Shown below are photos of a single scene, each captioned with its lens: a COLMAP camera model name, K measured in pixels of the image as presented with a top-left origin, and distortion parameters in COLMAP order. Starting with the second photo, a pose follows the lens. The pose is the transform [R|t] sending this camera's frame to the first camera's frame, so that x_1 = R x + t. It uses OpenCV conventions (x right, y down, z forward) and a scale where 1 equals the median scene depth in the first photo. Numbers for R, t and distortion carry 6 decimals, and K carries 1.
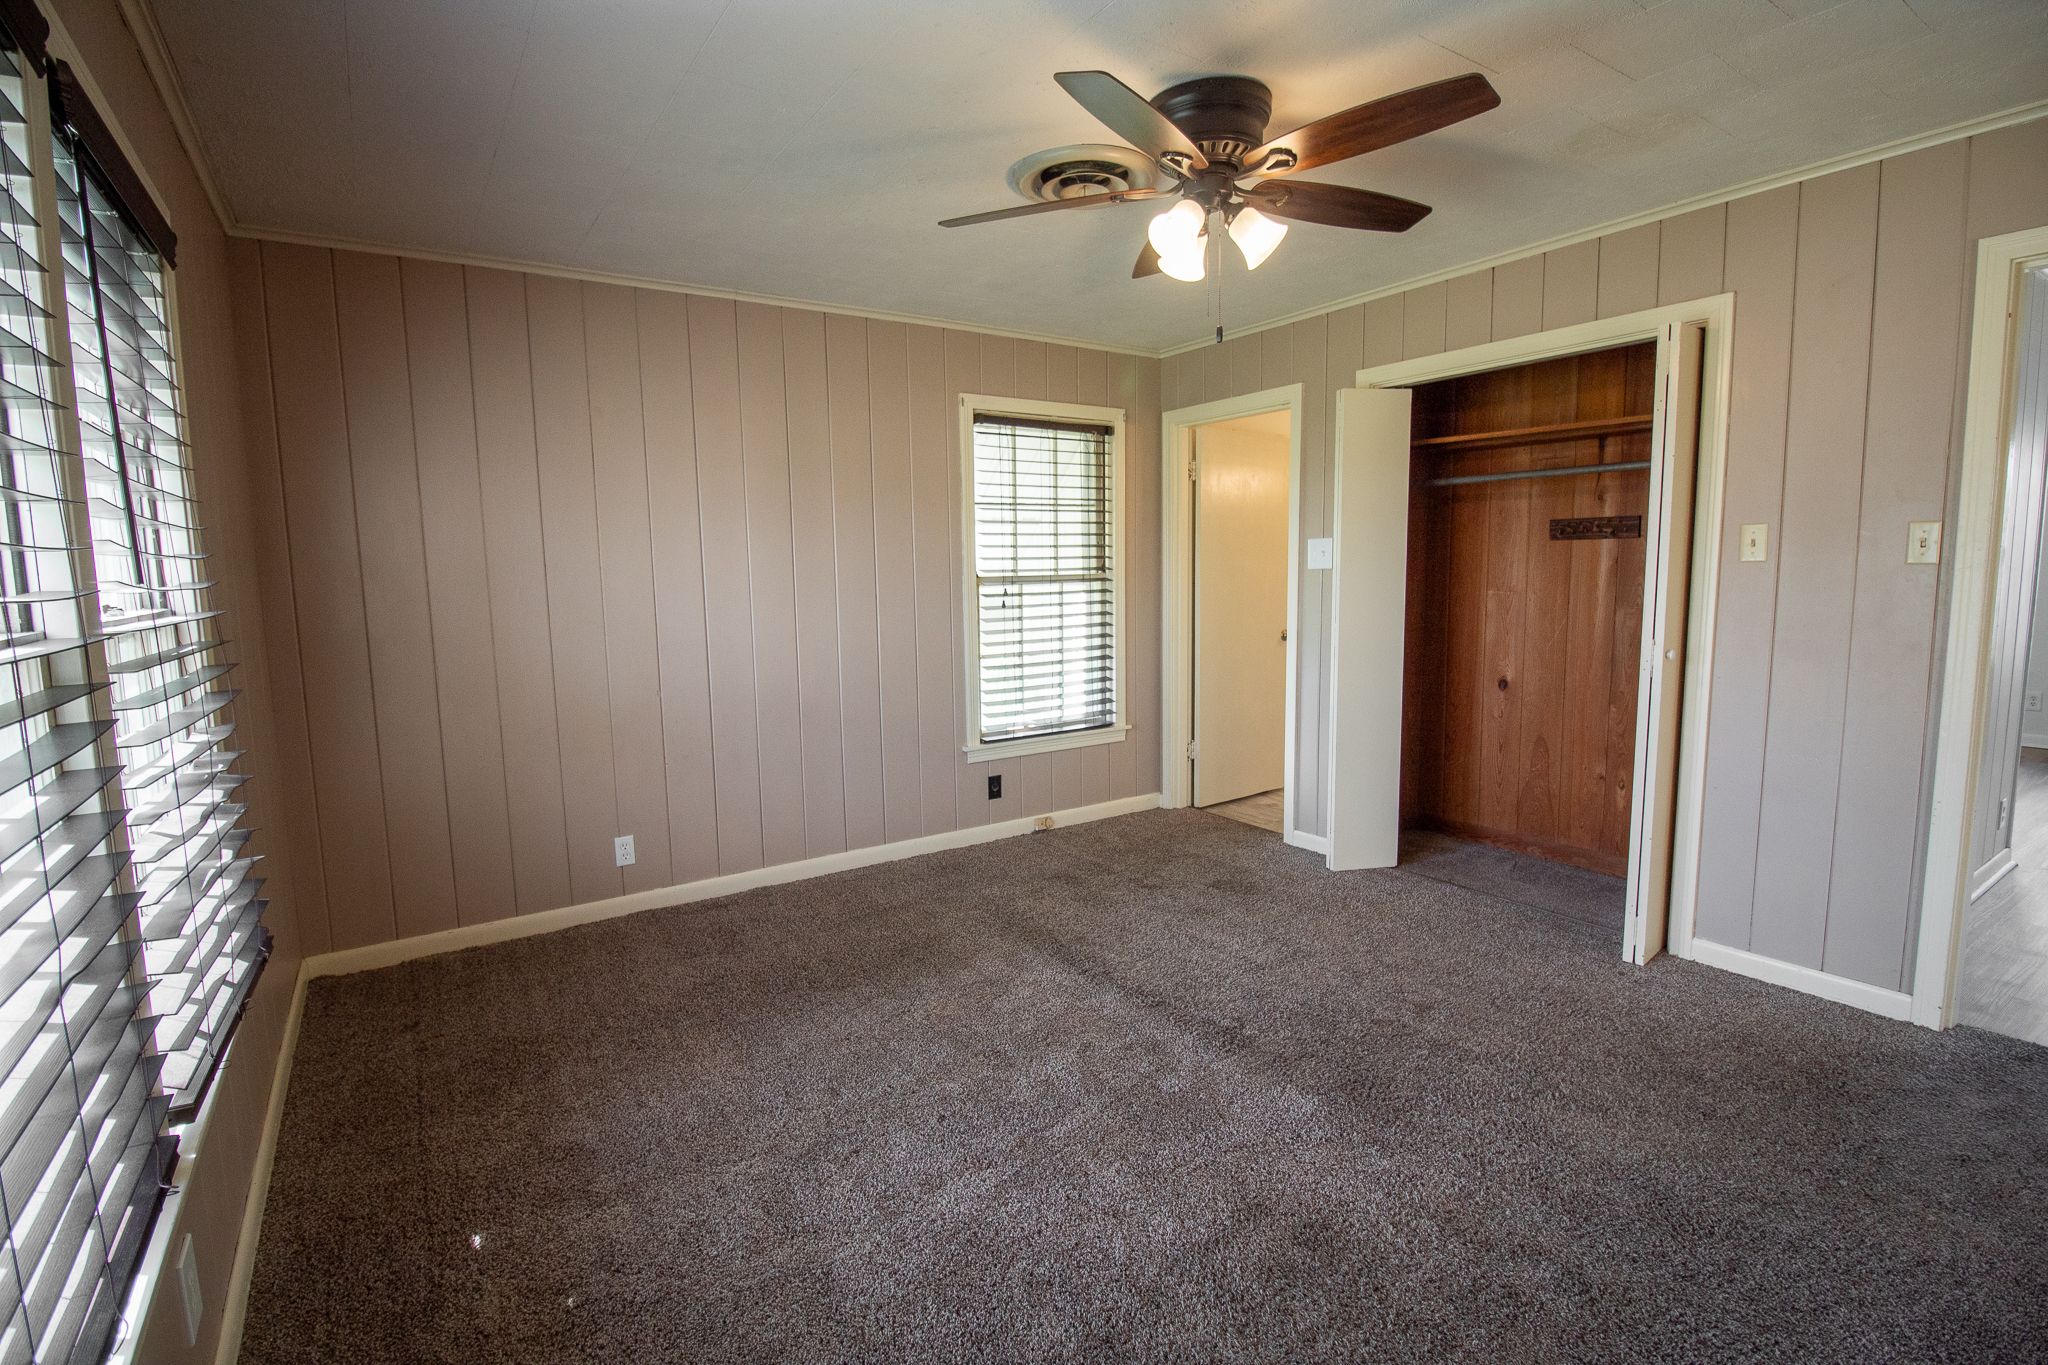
lens RADIAL K [[956.3, 0, 1027.4], [0, 956.3, 672.3], [0, 0, 1]] dist [-0.001285, -0.008740]
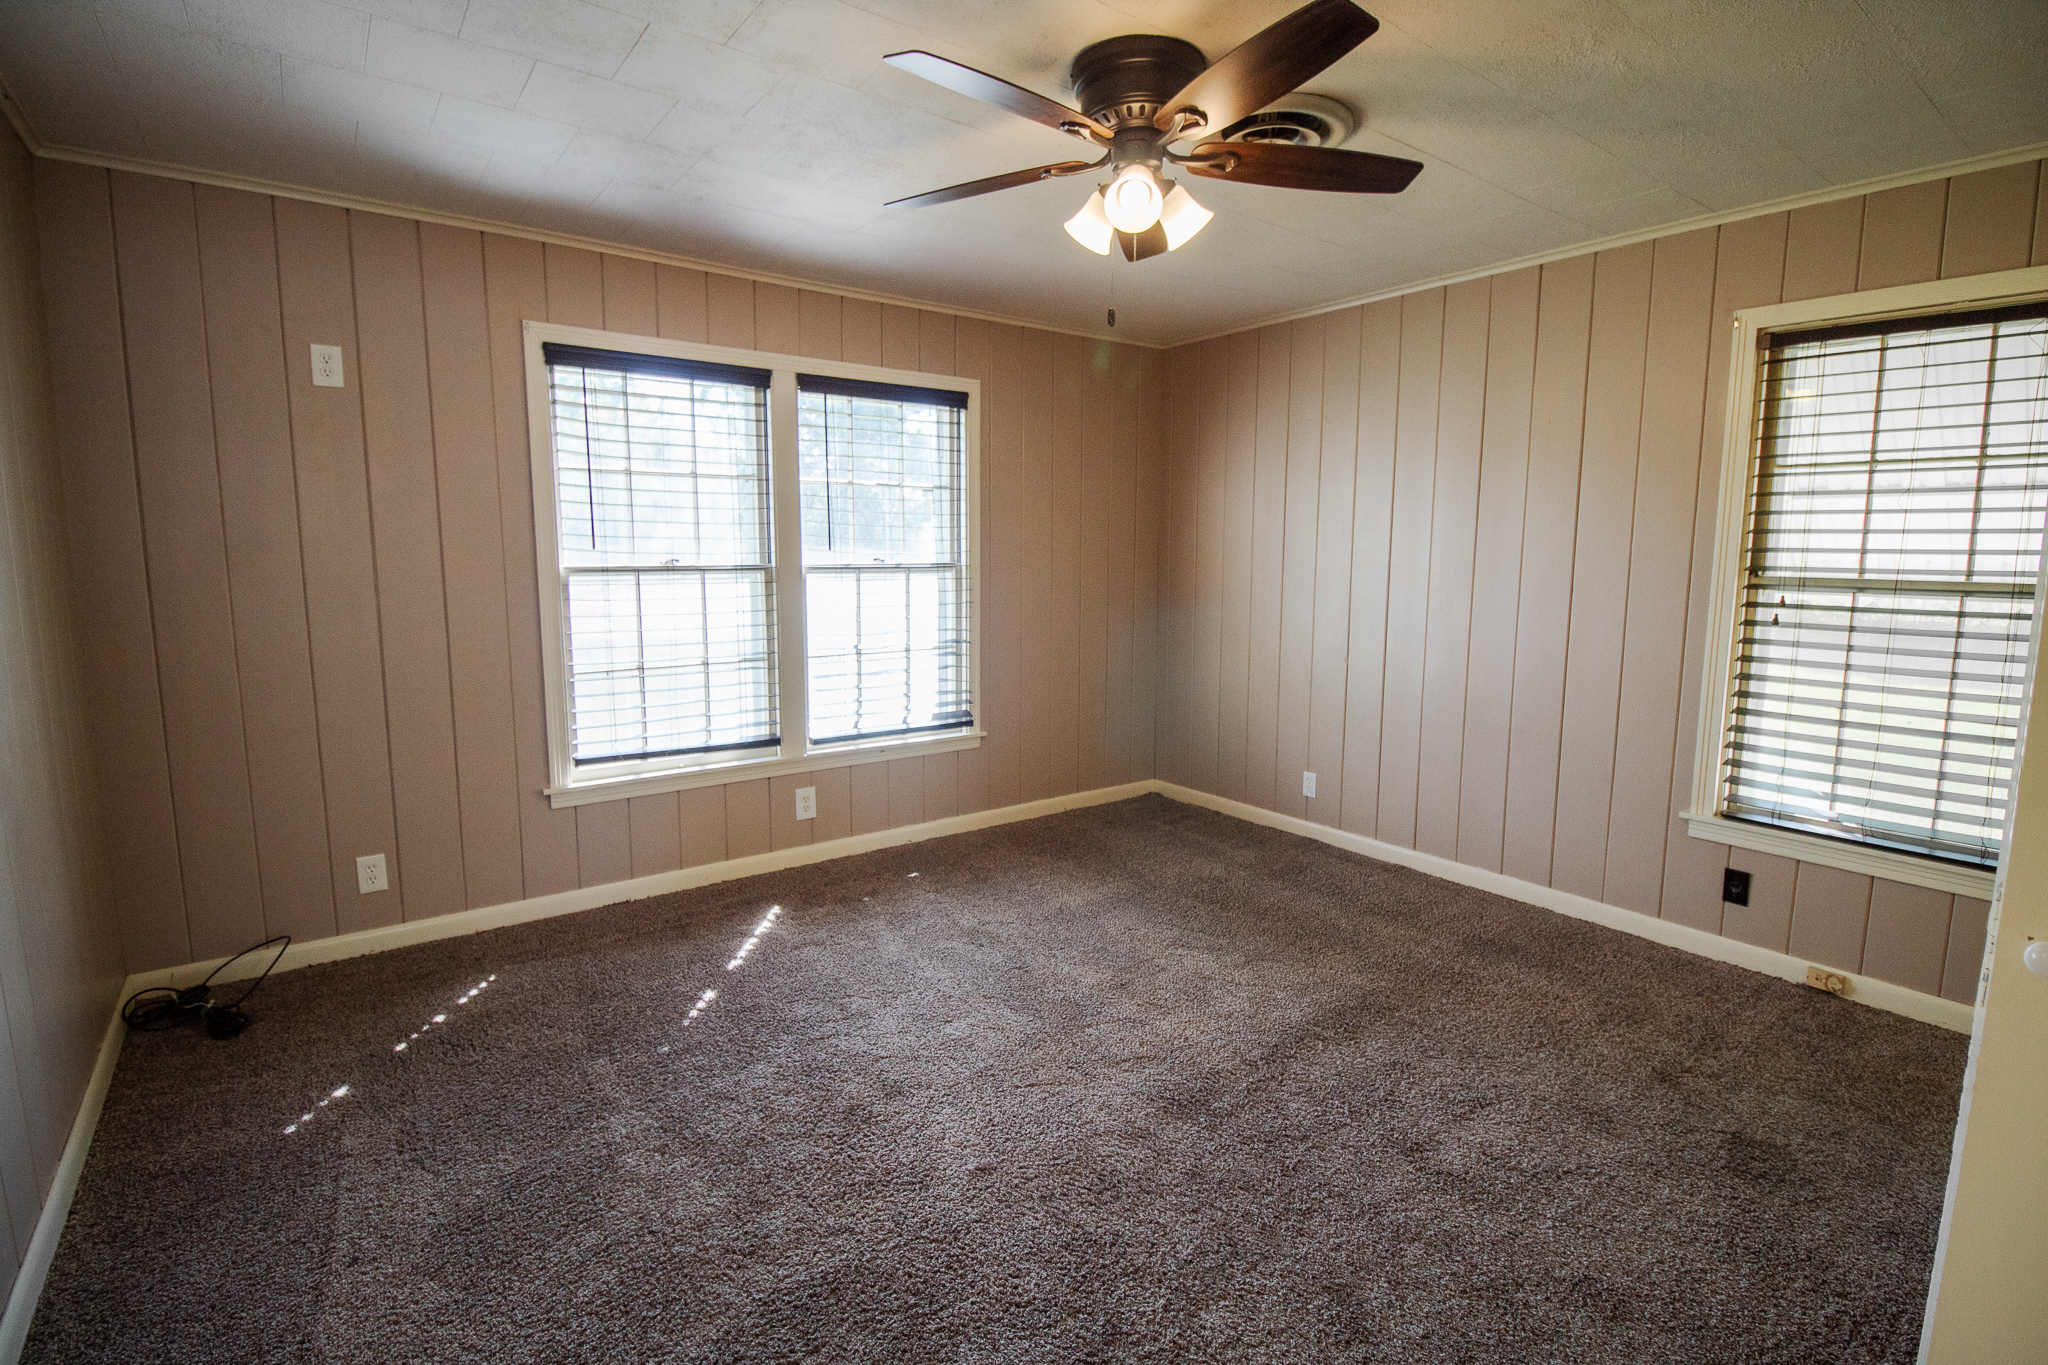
lens RADIAL K [[954.8, 0, 1025.5], [0, 954.8, 668.5], [0, 0, 1]] dist [0.000162, -0.011813]
pose [[0.049936, 0.146171, -0.987998, 0.593614], [-0.120580, 0.982879, 0.139319, -0.066360], [0.991447, 0.112176, 0.066706, 0.444916]]
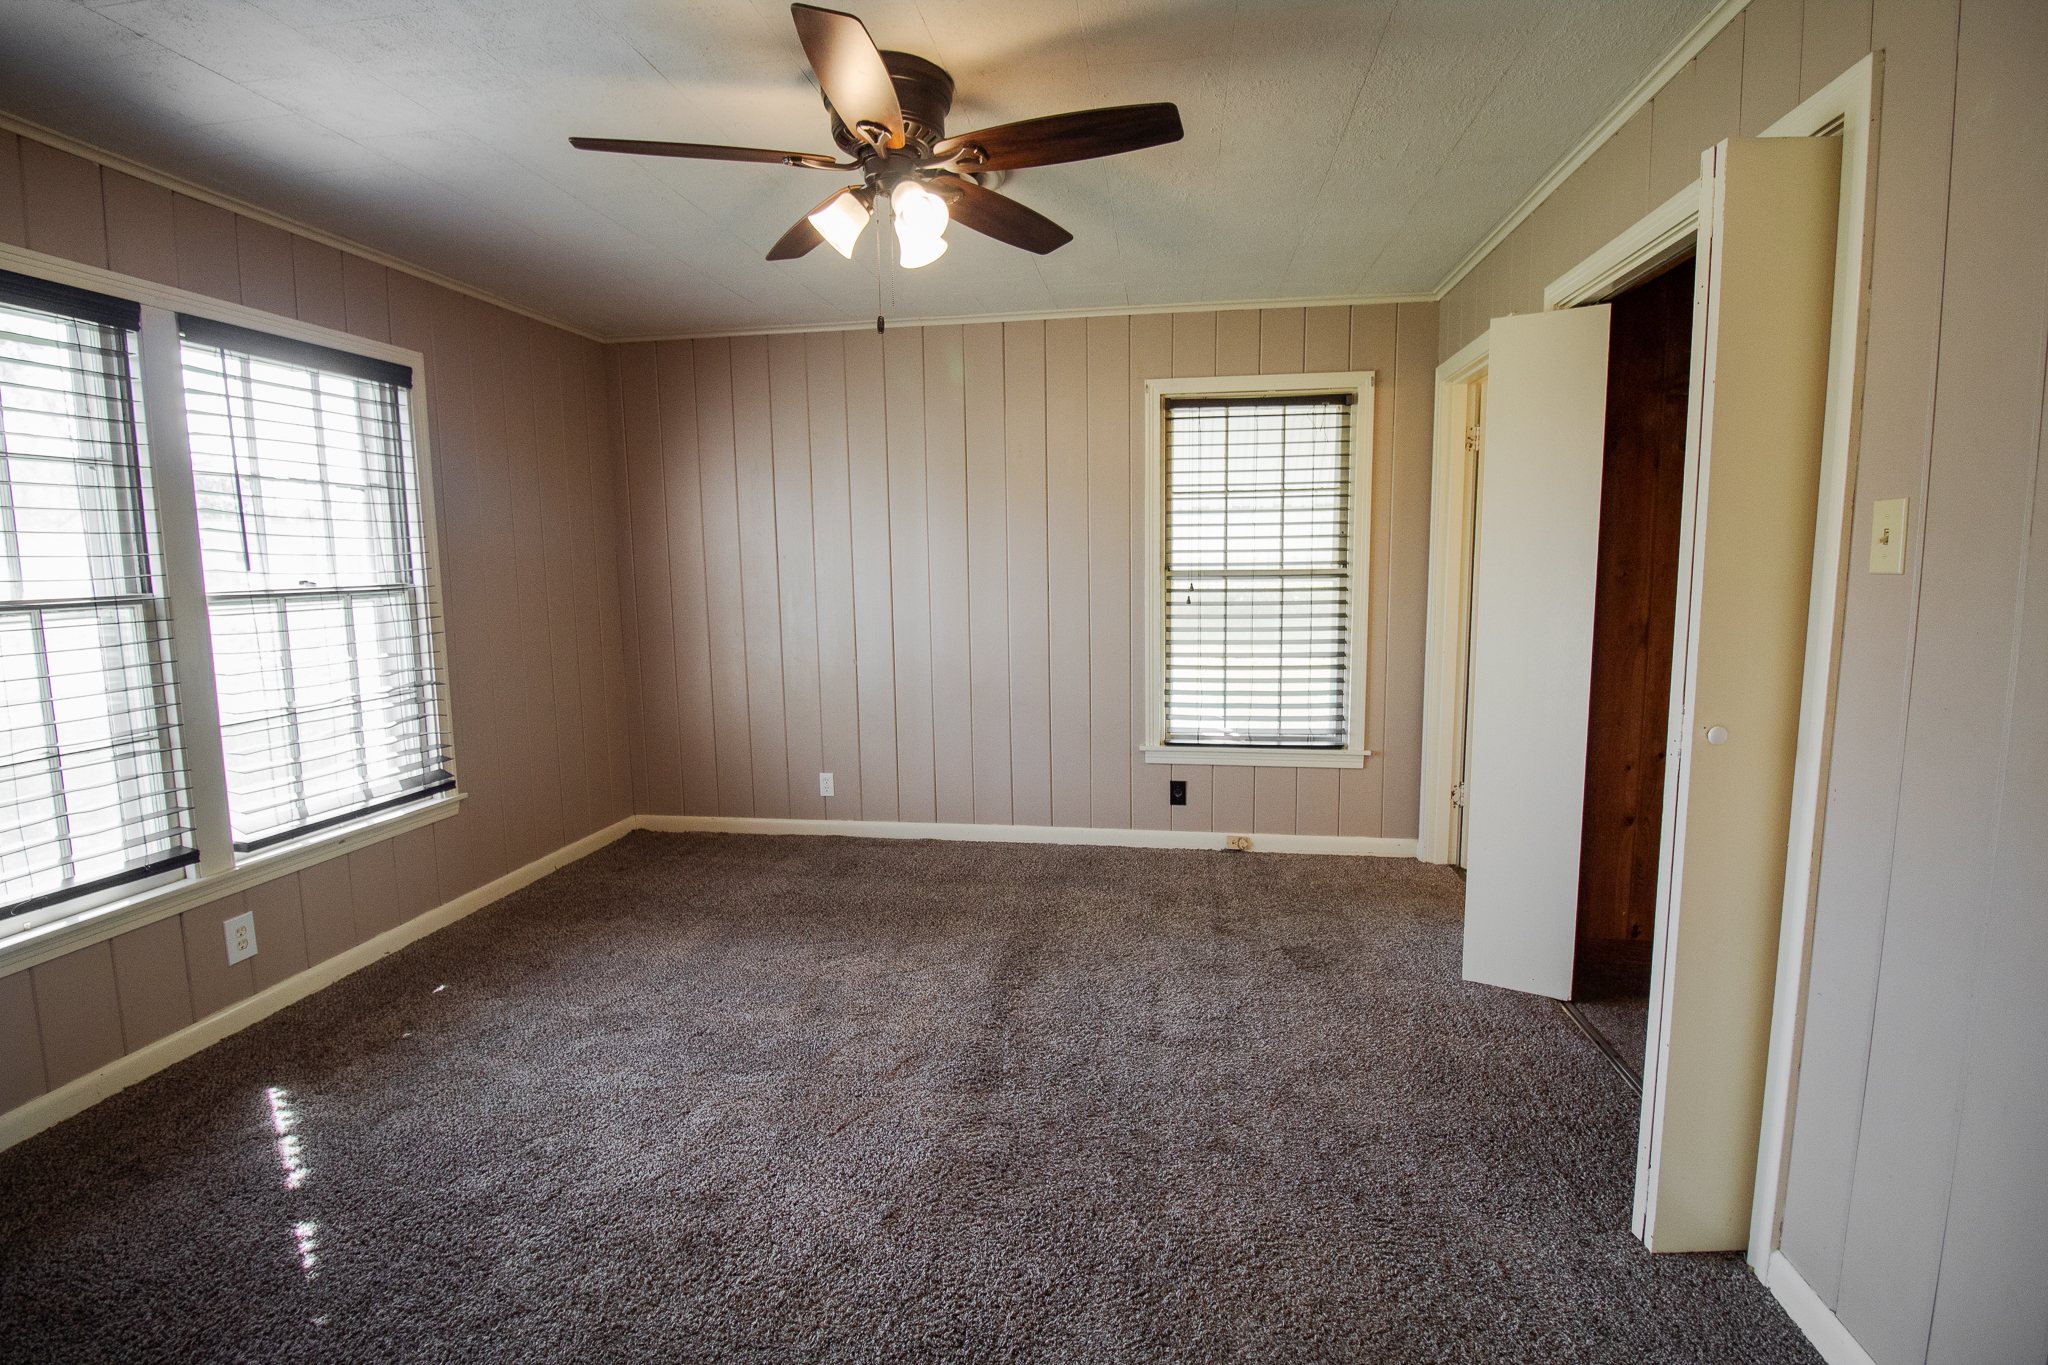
lens RADIAL K [[954.8, 0, 1025.5], [0, 954.8, 668.5], [0, 0, 1]] dist [0.000162, -0.011813]
pose [[0.735411, 0.087463, -0.671953, 0.487004], [-0.078278, 0.995962, 0.043966, -0.032860], [0.673085, 0.020266, 0.739288, 0.200047]]
